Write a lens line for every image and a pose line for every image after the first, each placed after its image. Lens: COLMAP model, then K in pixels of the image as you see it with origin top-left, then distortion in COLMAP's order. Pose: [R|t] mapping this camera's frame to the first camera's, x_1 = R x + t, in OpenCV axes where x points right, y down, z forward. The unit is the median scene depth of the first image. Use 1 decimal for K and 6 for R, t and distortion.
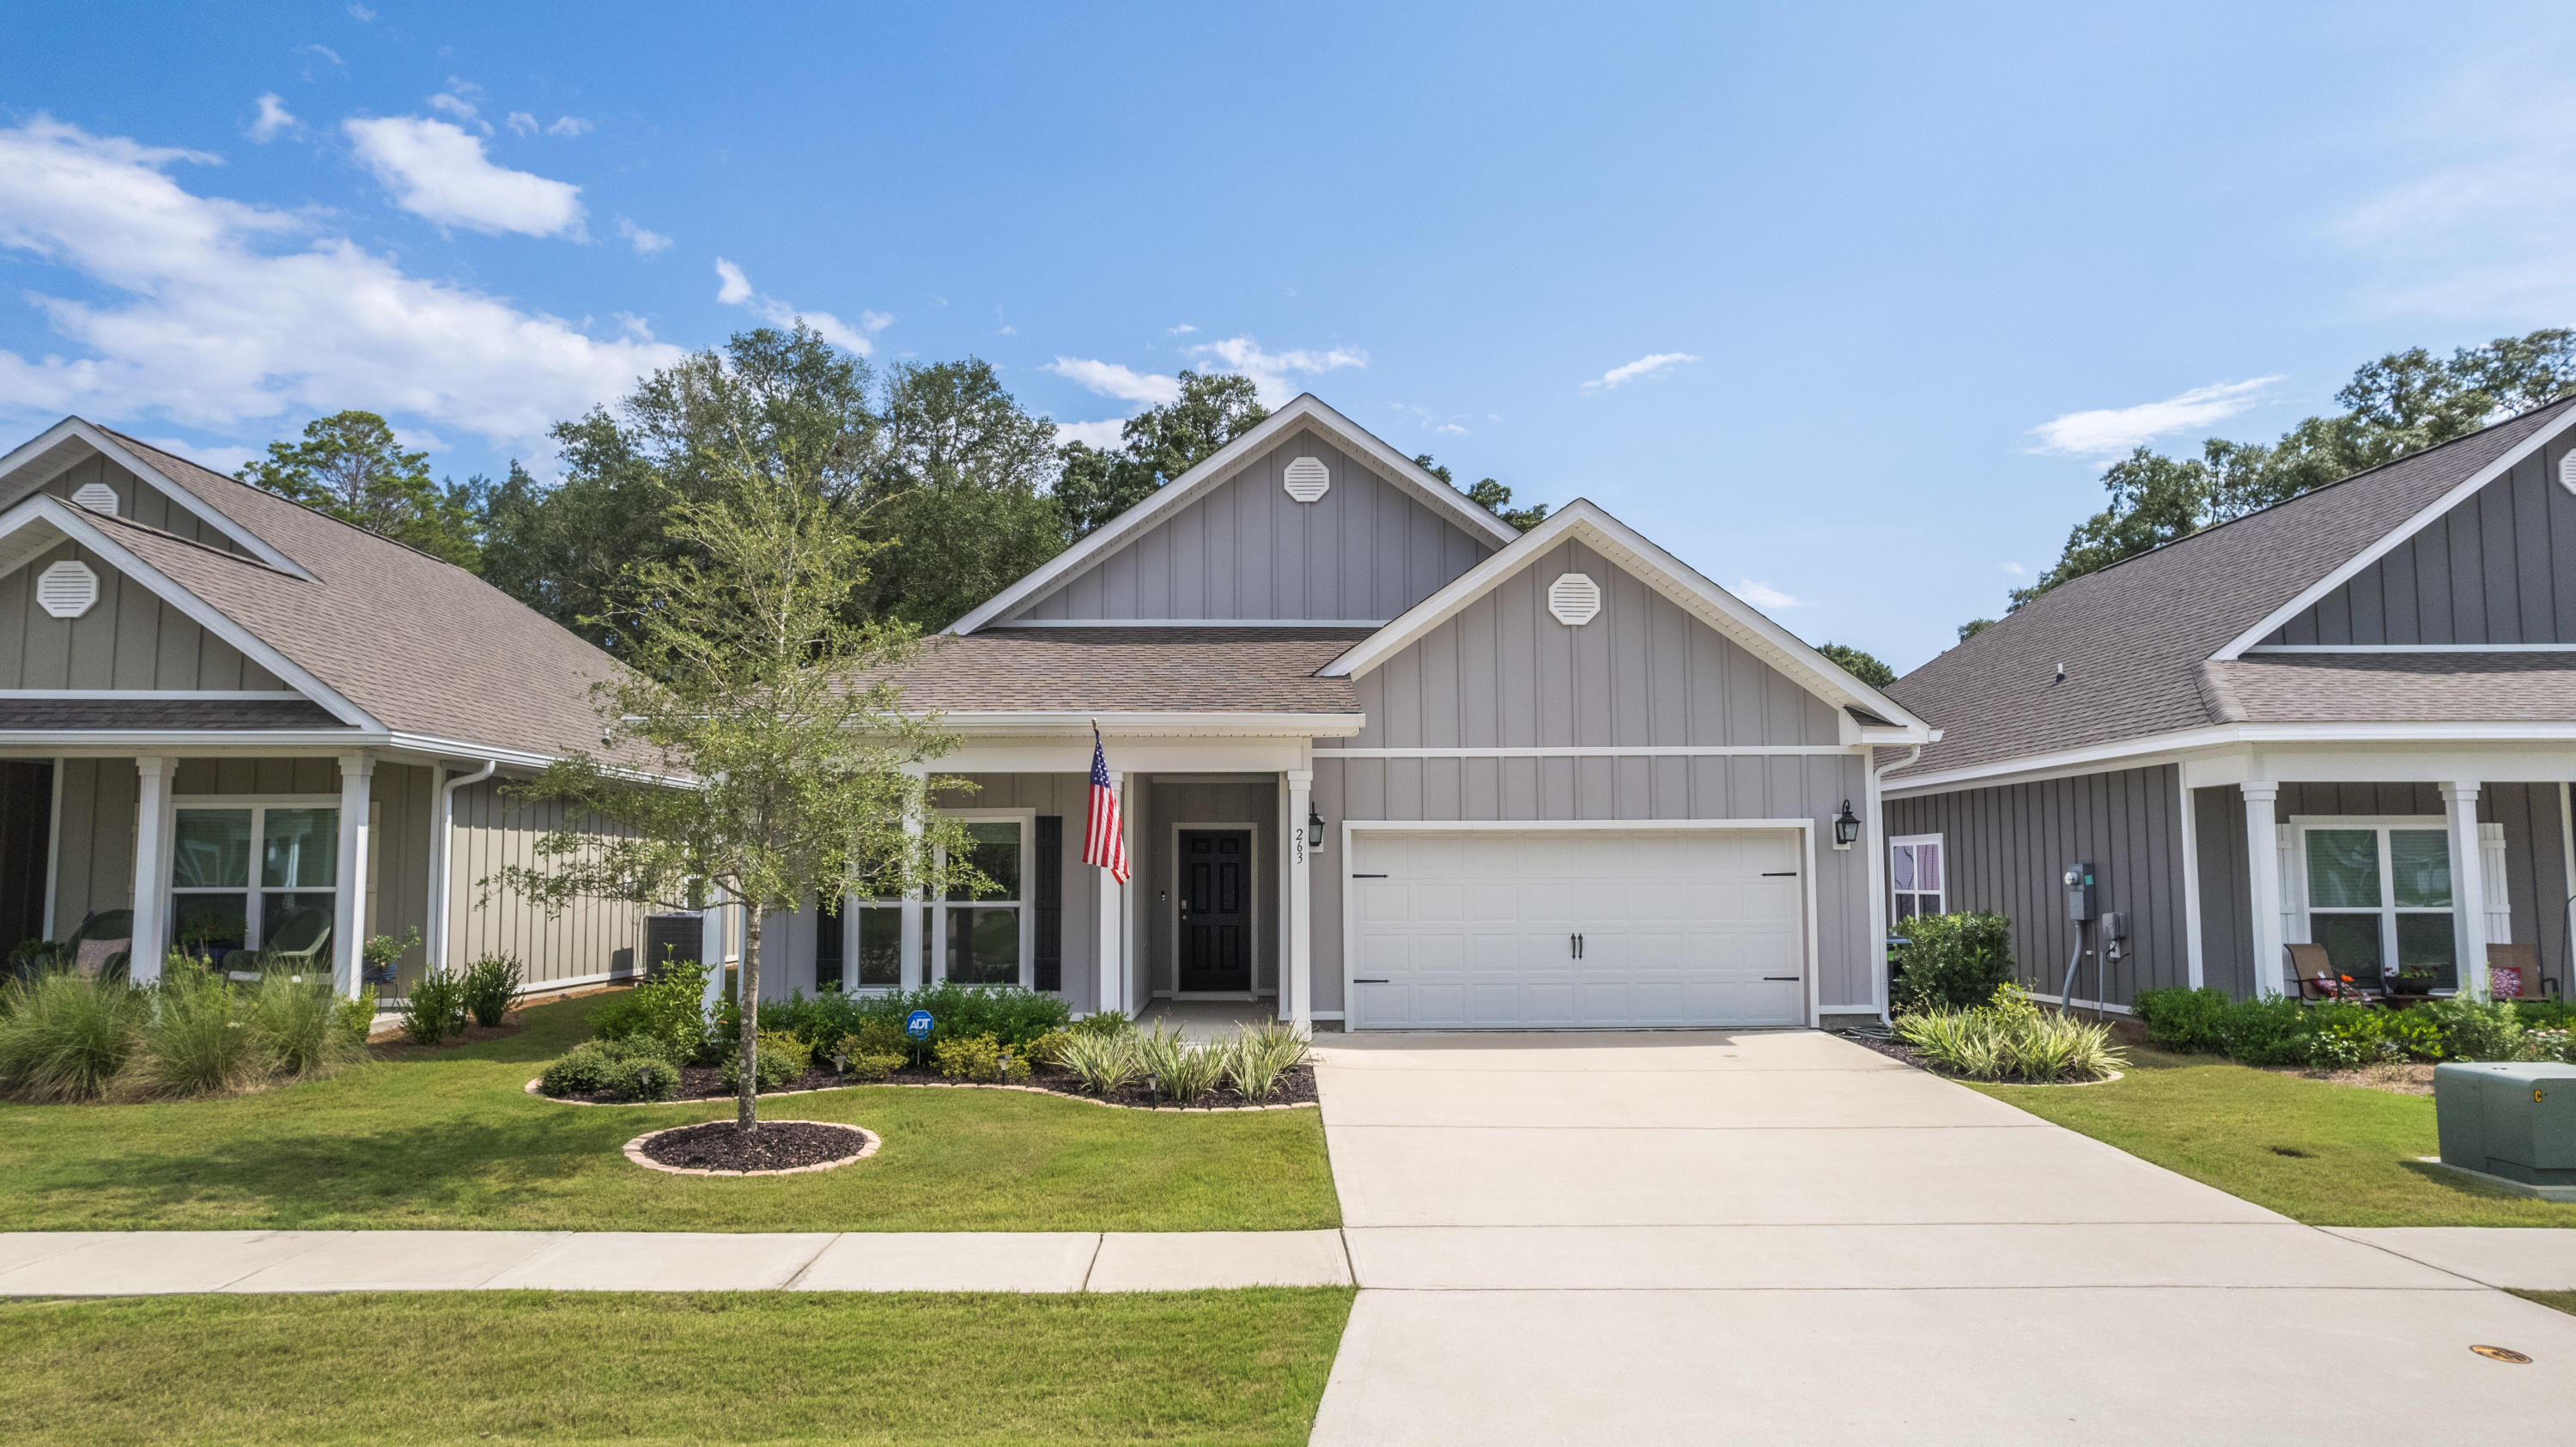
lens RADIAL K [[1642.2, 0, 1289.8], [0, 1642.2, 726.9], [0, 0, 1]] dist [-0.070193, 0.078945]
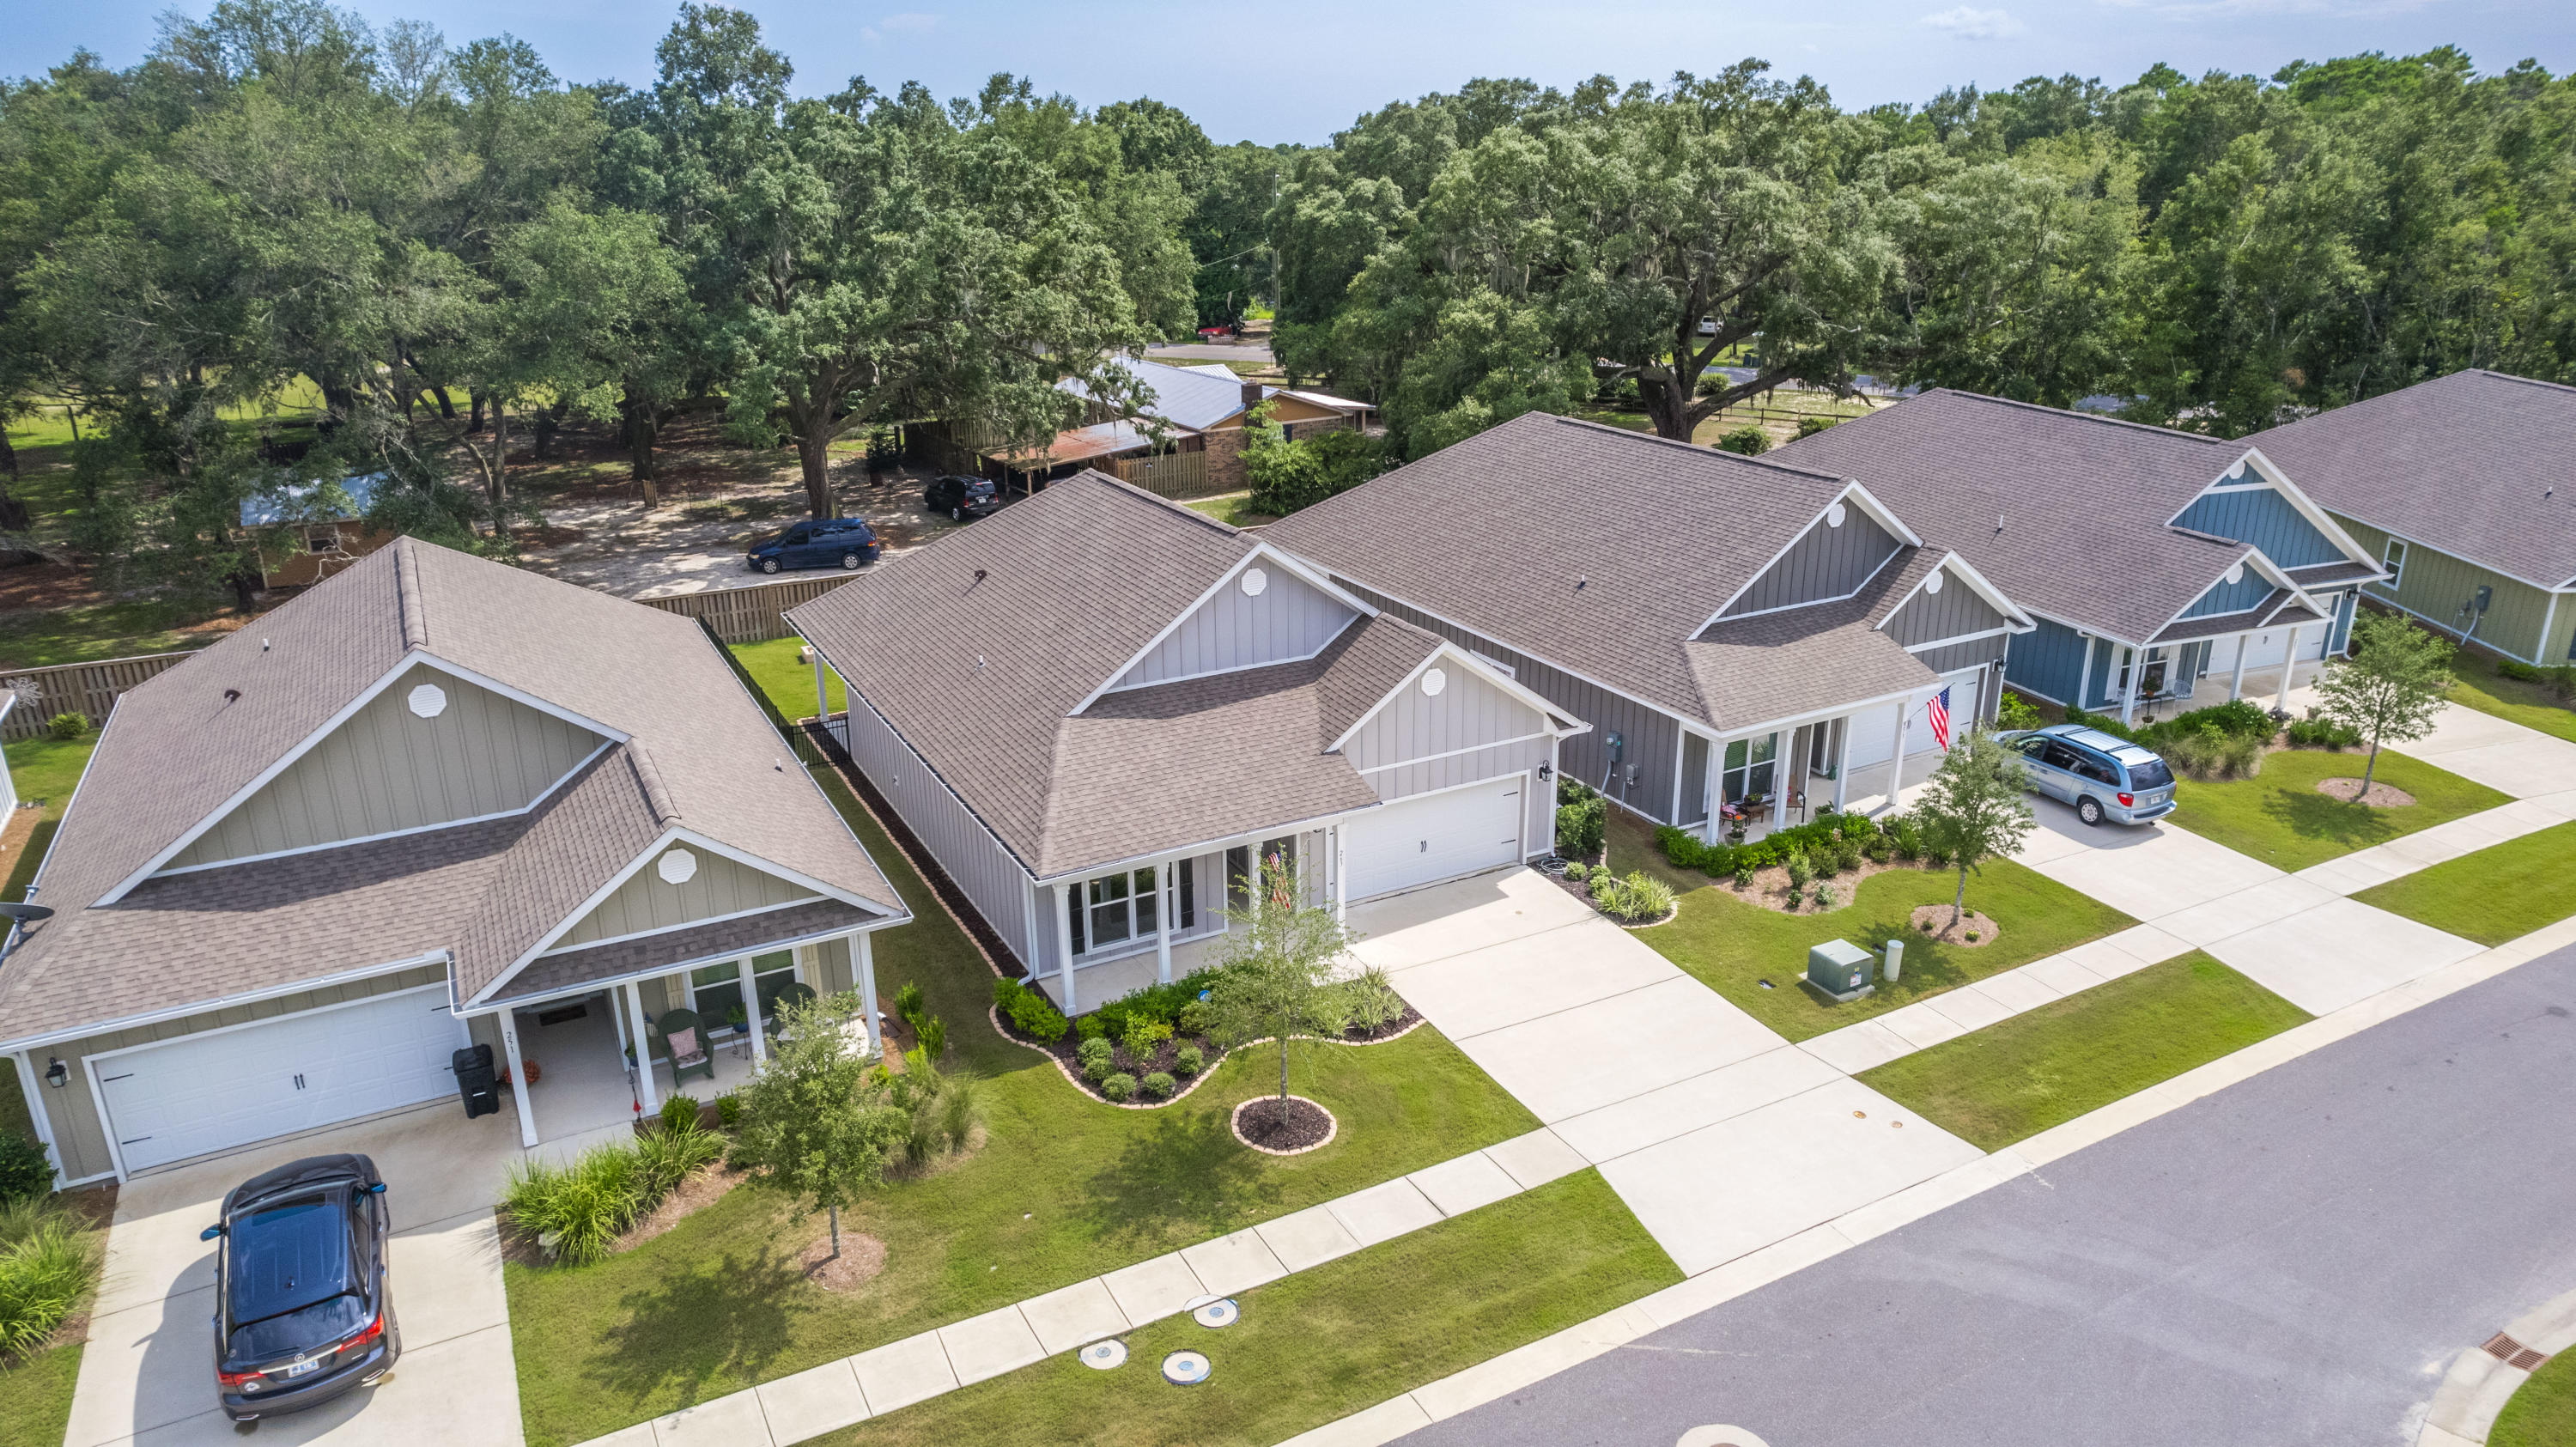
lens RADIAL K [[1642.2, 0, 1286.1], [0, 1642.2, 721.6], [0, 0, 1]] dist [-0.070193, 0.078945]
pose [[0.889646, -0.154910, 0.429574, -0.795686], [-0.035886, 0.914077, 0.403949, -0.794120], [-0.455239, -0.374787, 0.807646, -0.463089]]
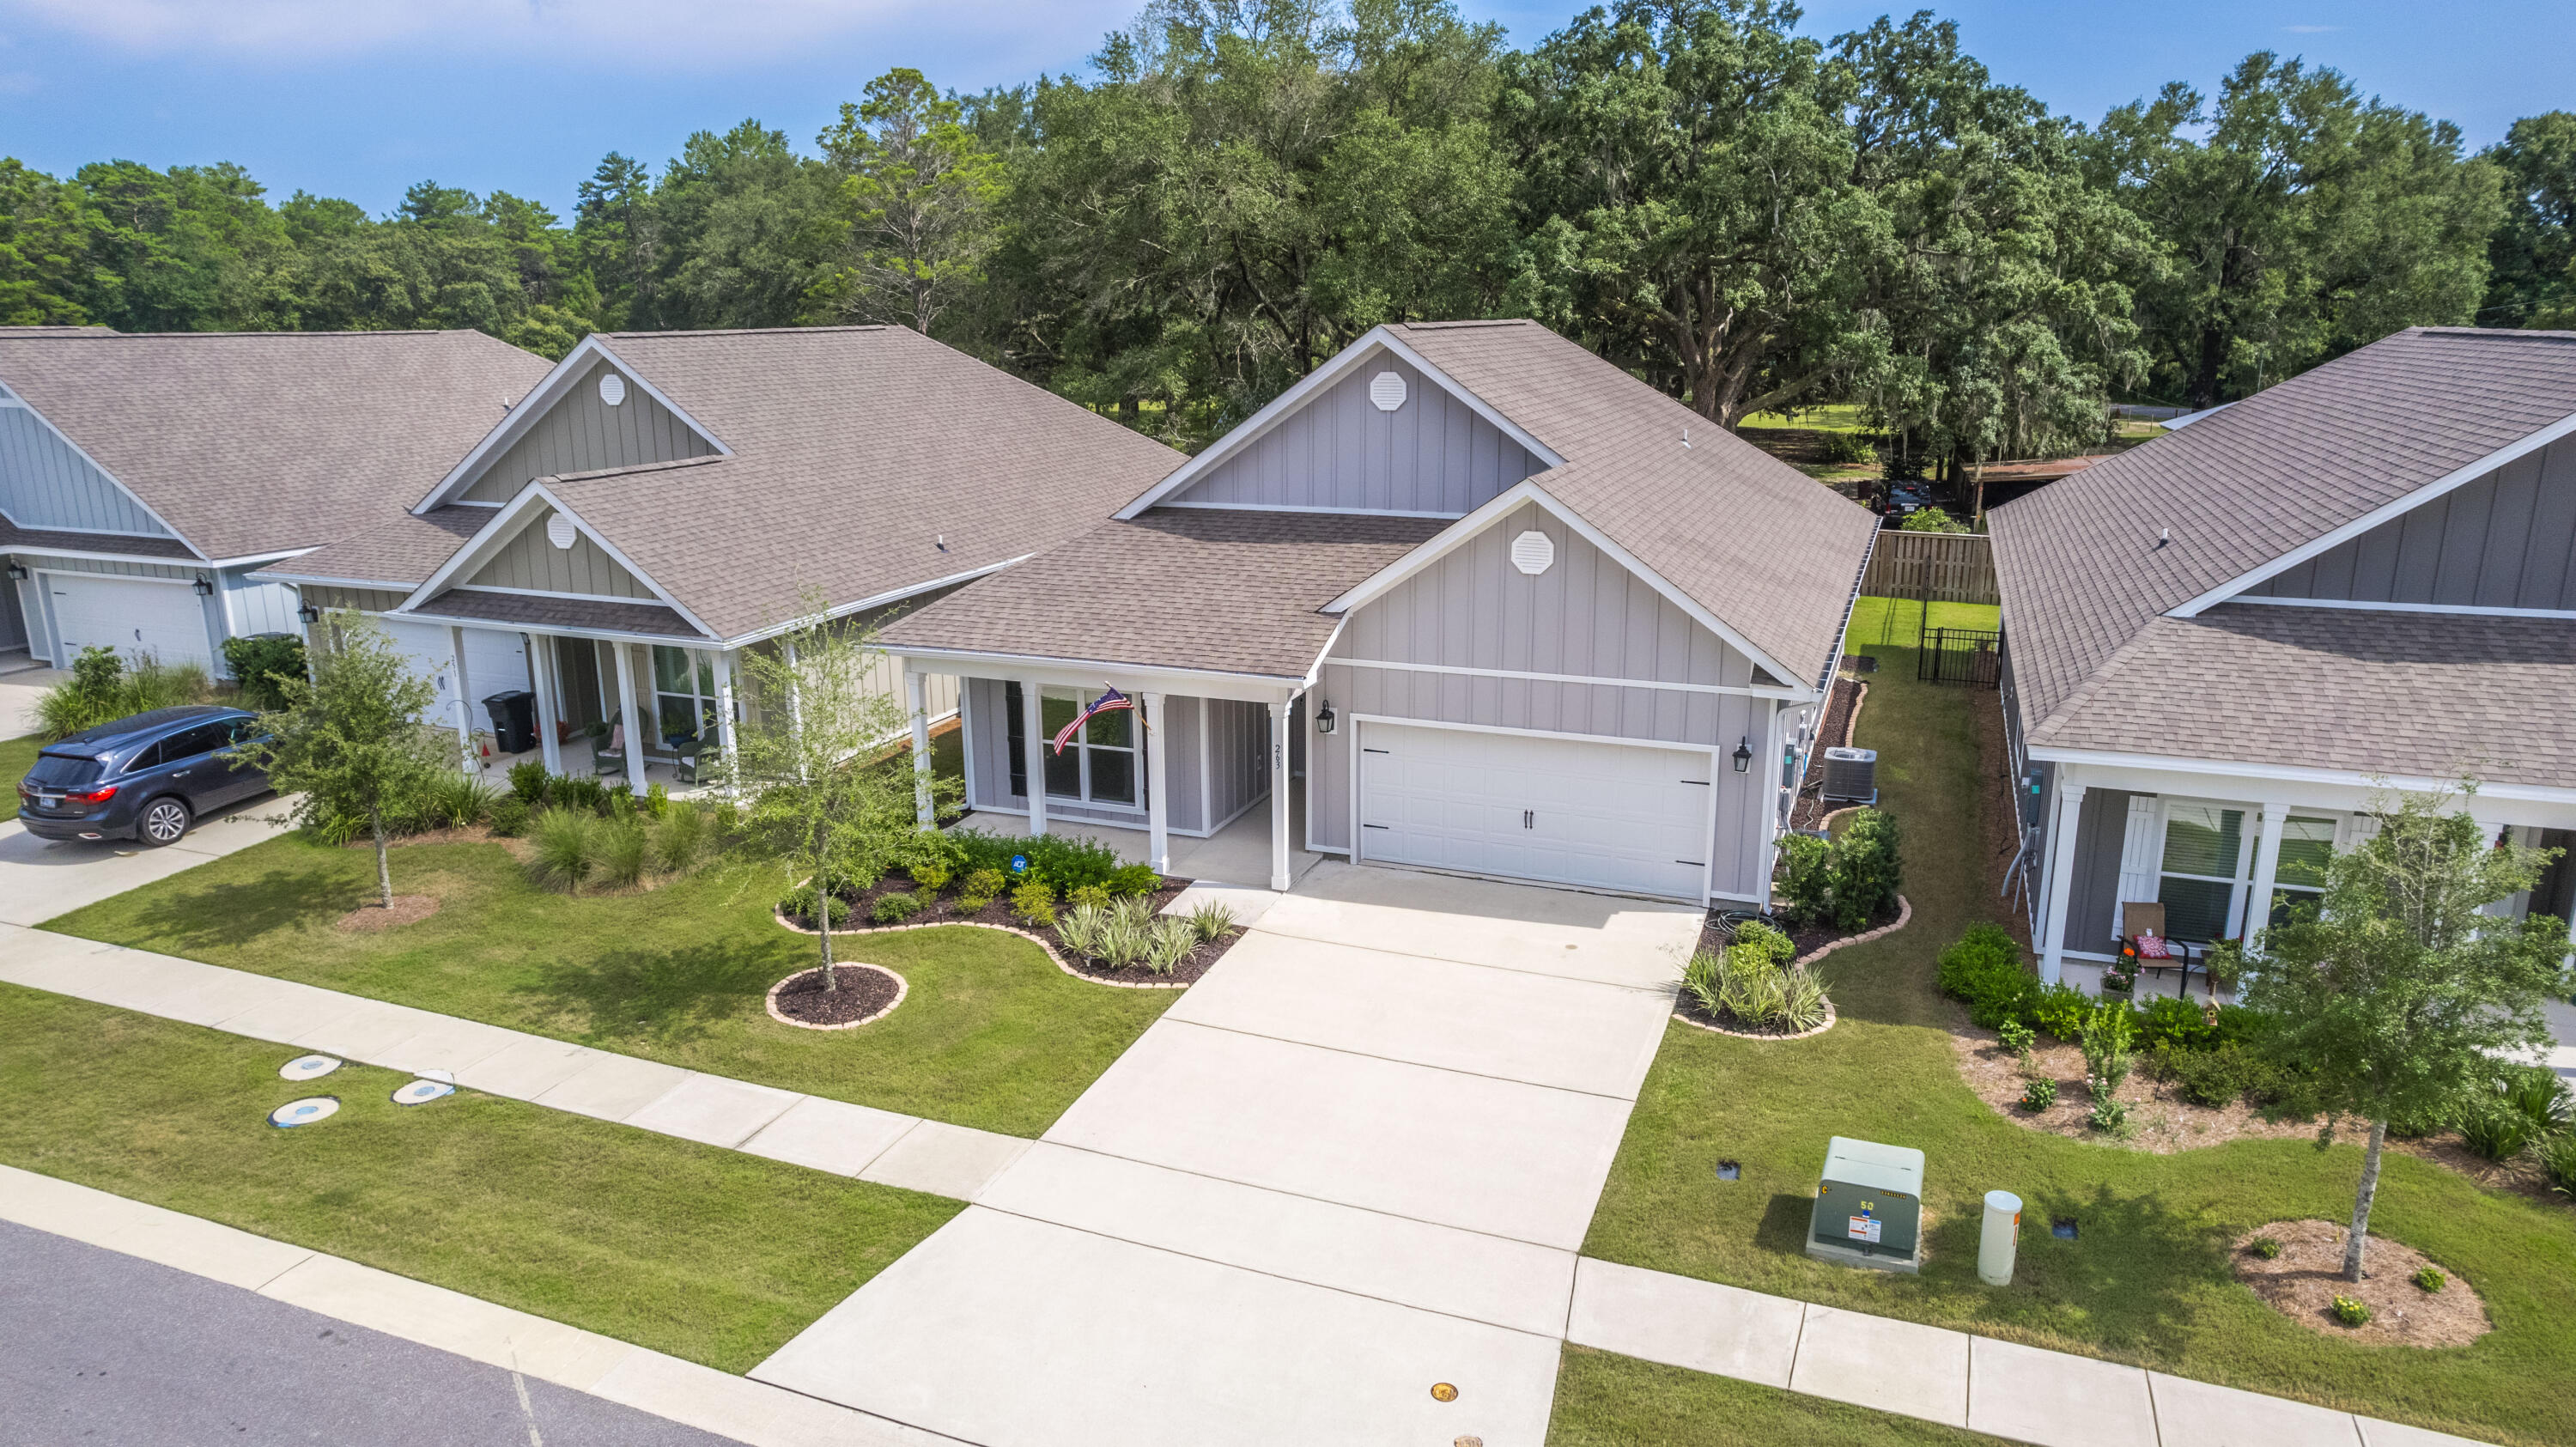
lens RADIAL K [[1642.2, 0, 1293.8], [0, 1642.2, 724.7], [0, 0, 1]] dist [-0.070193, 0.078945]
pose [[0.923075, 0.094667, -0.372787, 0.475781], [0.037424, 0.942531, 0.332016, -0.368274], [0.382794, -0.320427, 0.866484, -0.158028]]
